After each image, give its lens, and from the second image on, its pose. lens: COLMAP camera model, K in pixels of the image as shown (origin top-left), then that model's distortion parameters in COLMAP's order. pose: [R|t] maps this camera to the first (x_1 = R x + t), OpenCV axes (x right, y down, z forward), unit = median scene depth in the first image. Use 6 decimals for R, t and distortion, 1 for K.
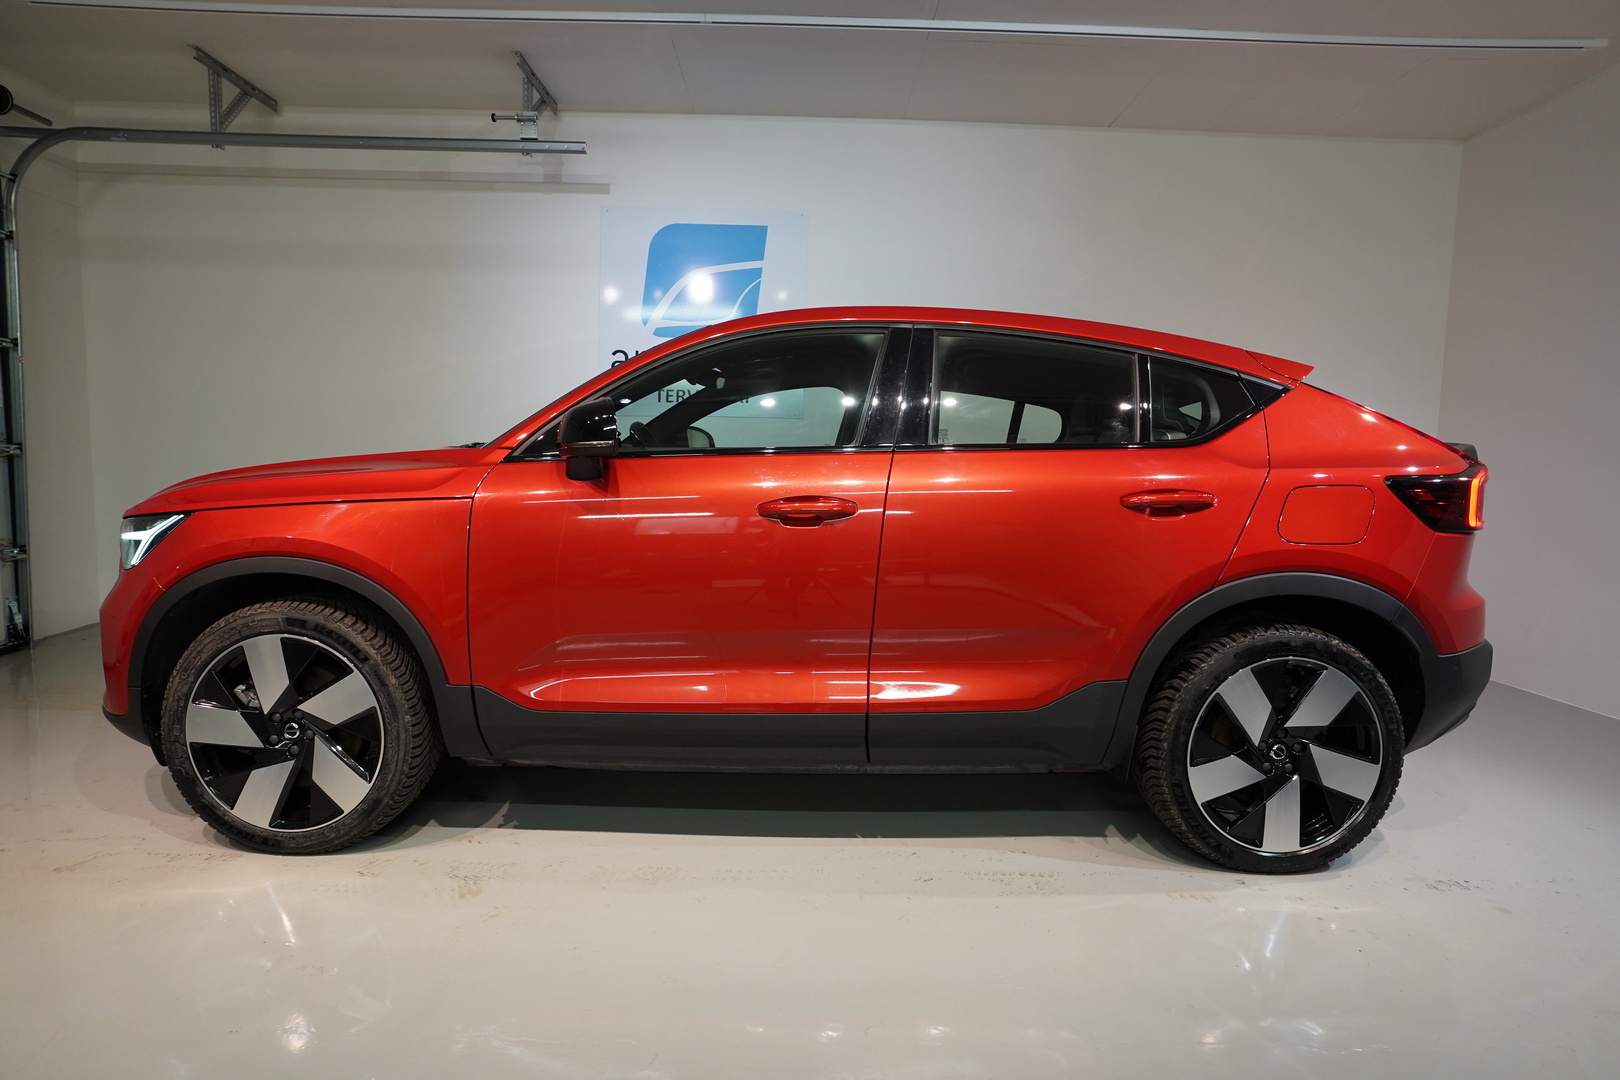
lens RADIAL K [[843.8, 0, 813.7], [0, 843.8, 534.7], [0, 0, 1]] dist [-0.056235, 0.037280]
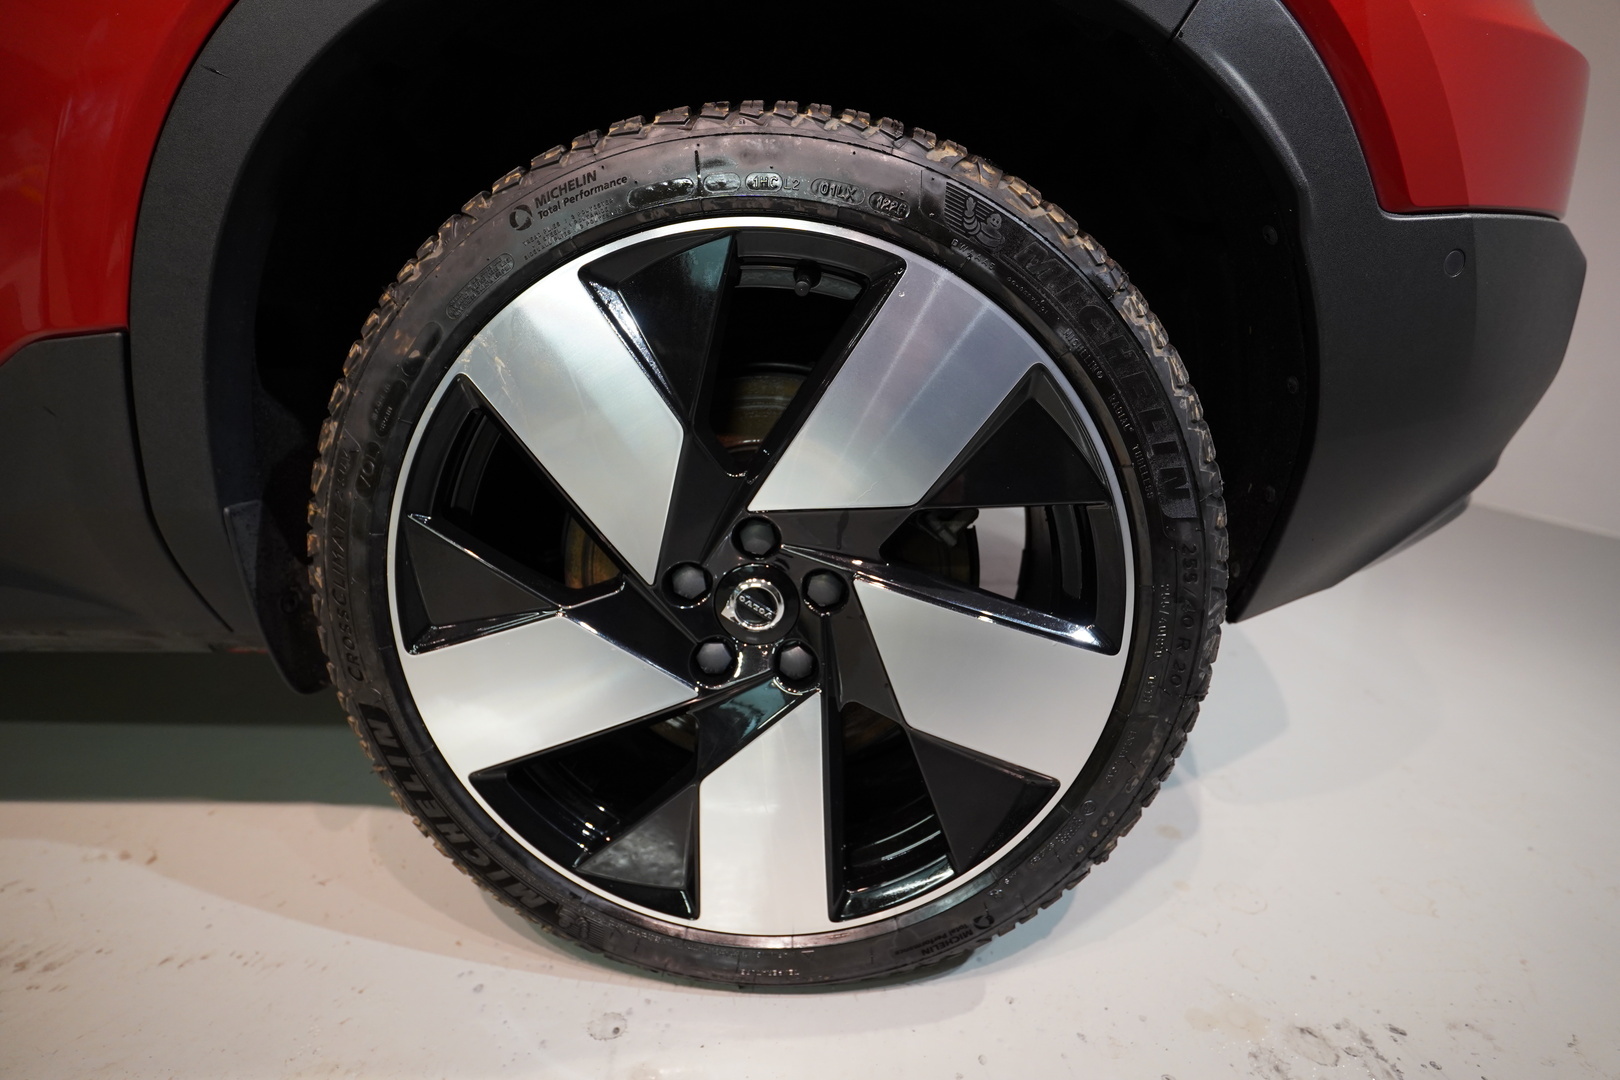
lens RADIAL K [[753.7, 0, 810.0], [0, 753.7, 540.0], [0, 0, 1]] dist [-0.079813, 0.035433]
pose [[0.998662, -0.002414, -0.051658, 0.594379], [0.010349, 0.988033, 0.153898, 0.203569], [0.050669, -0.154227, 0.986735, 0.762414]]
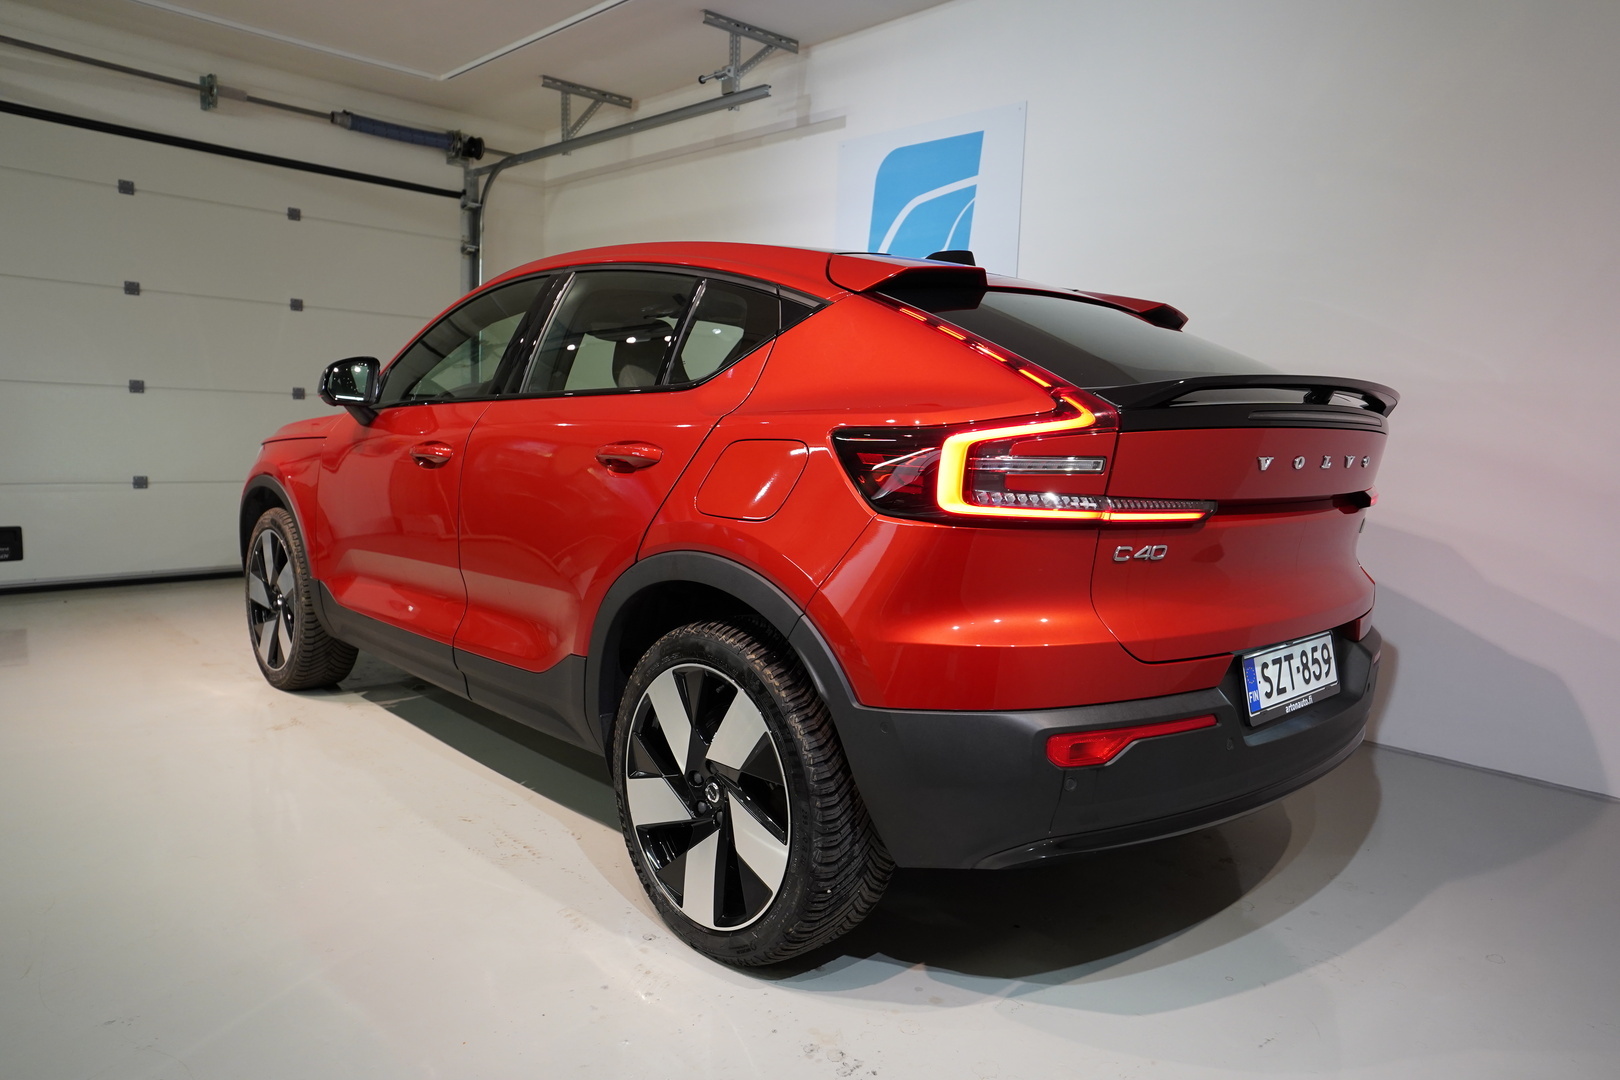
lens RADIAL K [[1068.4, 0, 801.7], [0, 1068.4, 538.6], [0, 0, 1]] dist [-0.000040, 0.001710]
pose [[0.687665, 0.085684, -0.720954, 1.301544], [-0.080910, 0.995870, 0.041183, -0.014038], [0.721505, 0.030012, 0.691758, 0.381495]]
